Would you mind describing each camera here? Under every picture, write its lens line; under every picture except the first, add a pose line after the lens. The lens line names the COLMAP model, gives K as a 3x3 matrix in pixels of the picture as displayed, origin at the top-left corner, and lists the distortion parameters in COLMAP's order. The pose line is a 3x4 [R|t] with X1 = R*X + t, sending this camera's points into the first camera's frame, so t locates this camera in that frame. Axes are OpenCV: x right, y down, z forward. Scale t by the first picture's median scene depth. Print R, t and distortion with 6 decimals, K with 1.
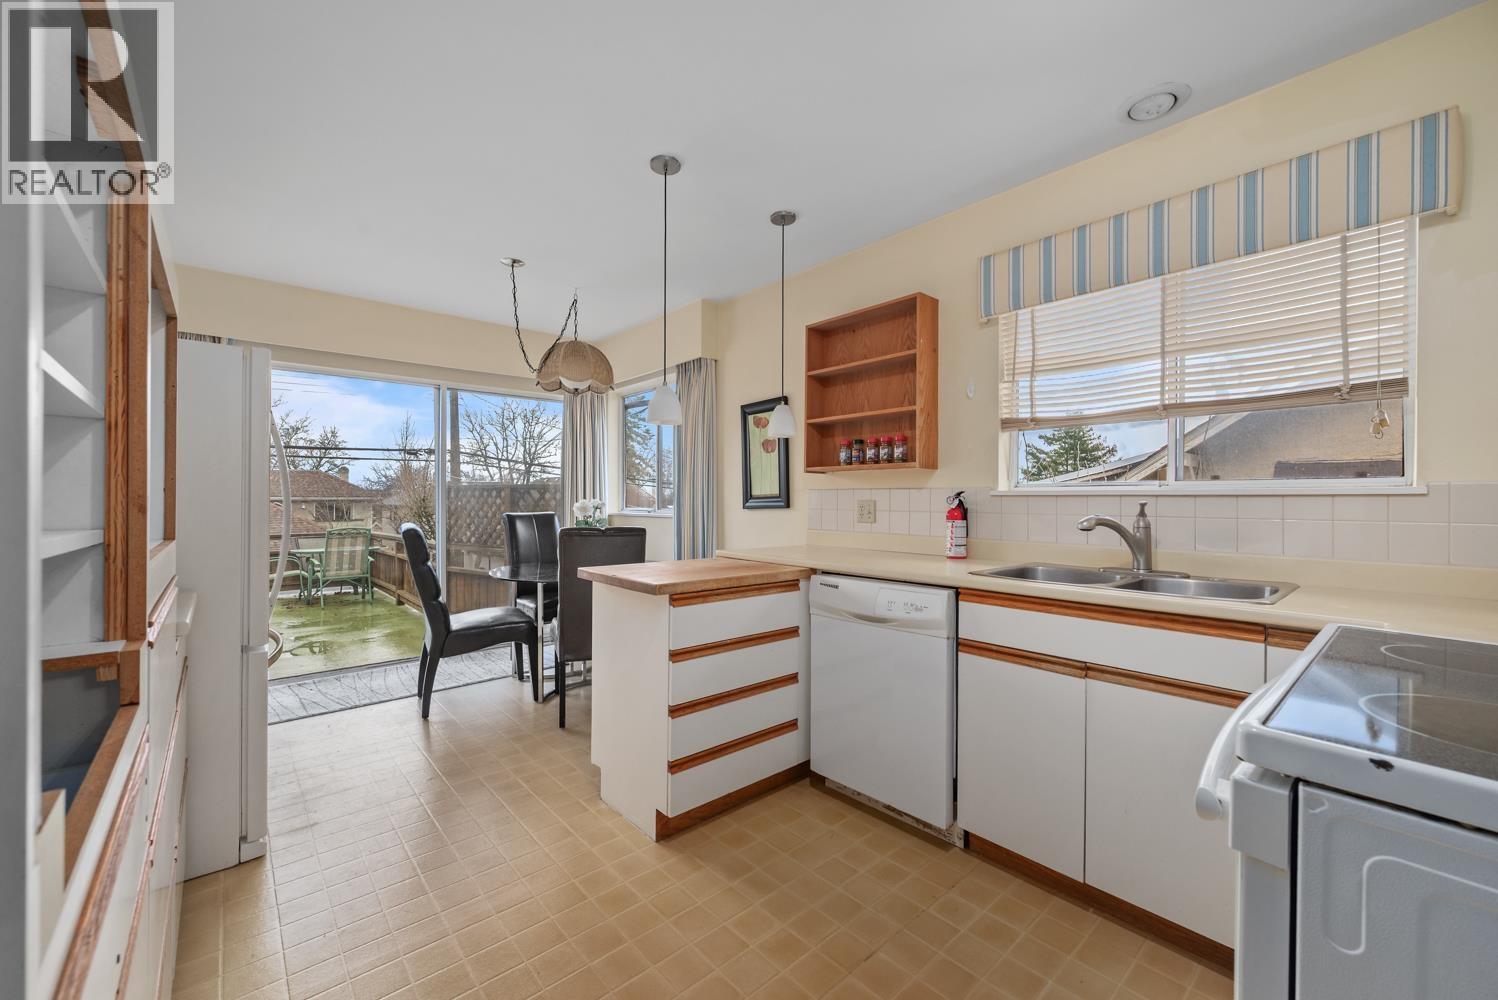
lens RADIAL K [[598.7, 0, 755.5], [0, 598.7, 502.2], [0, 0, 1]] dist [-0.000843, -0.000143]
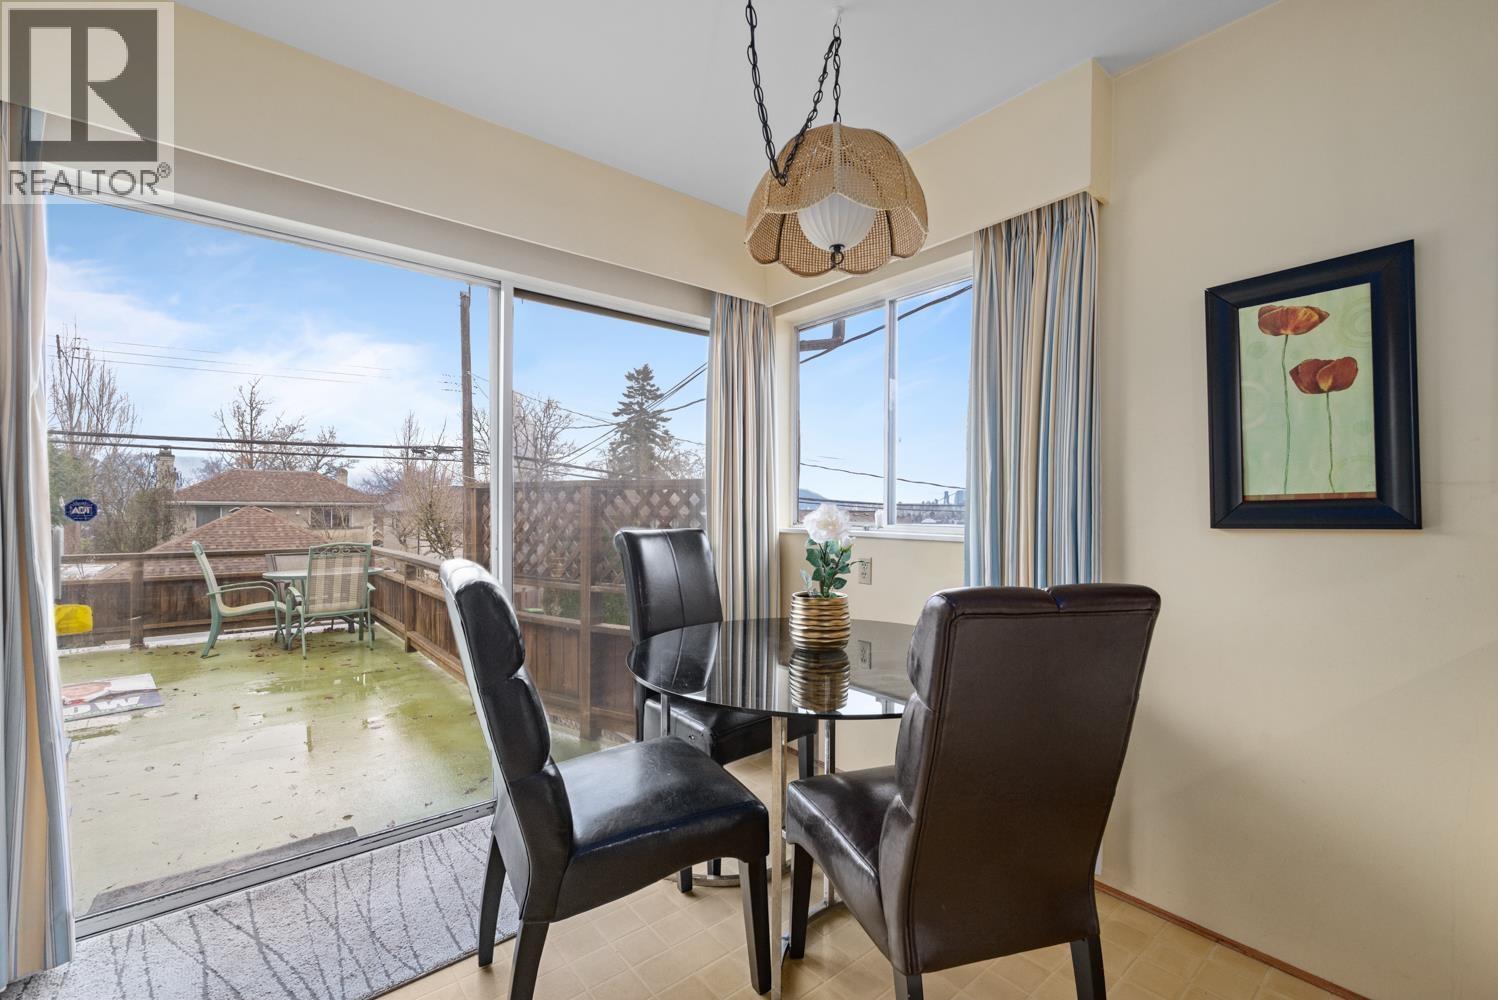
lens RADIAL K [[642.4, 0, 753.6], [0, 642.4, 516.7], [0, 0, 1]] dist [-0.002431, -0.000241]
pose [[0.999408, 0.005222, -0.034010, -0.150532], [-0.004846, 0.999926, 0.011123, -0.000350], [0.034065, -0.010952, 0.999360, 0.235679]]
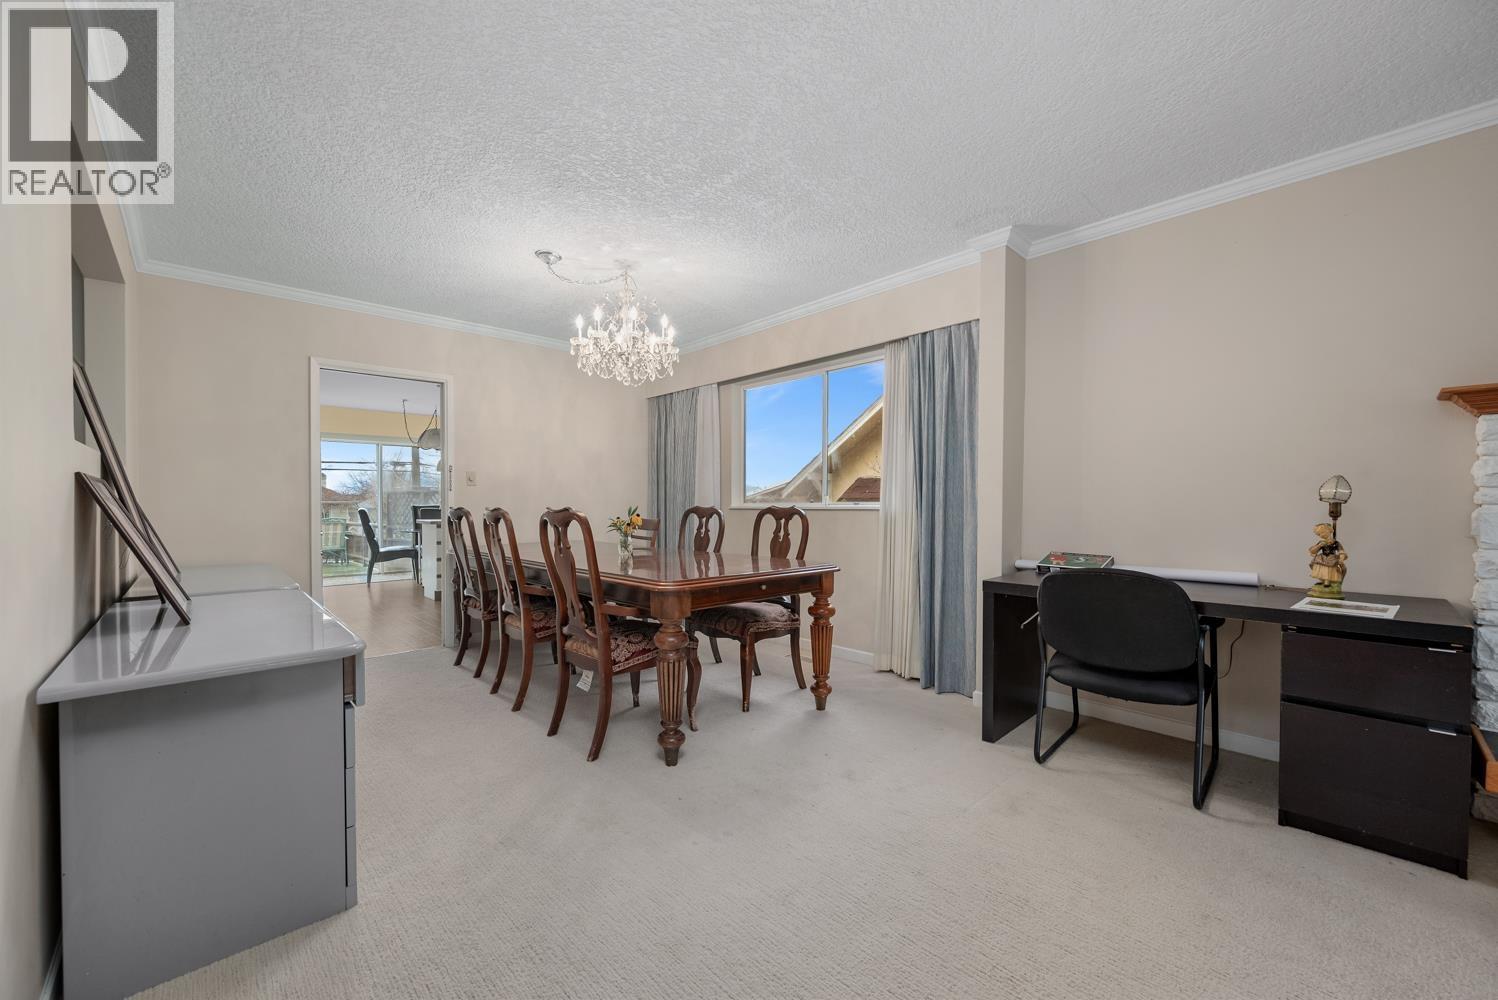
lens RADIAL K [[598.7, 0, 755.5], [0, 598.7, 502.2], [0, 0, 1]] dist [-0.000843, -0.000143]
pose [[0.999609, -0.004818, 0.027540, 0.384508], [0.004961, 0.999975, -0.005119, 0.013843], [-0.027515, 0.005253, 0.999608, -0.594842]]
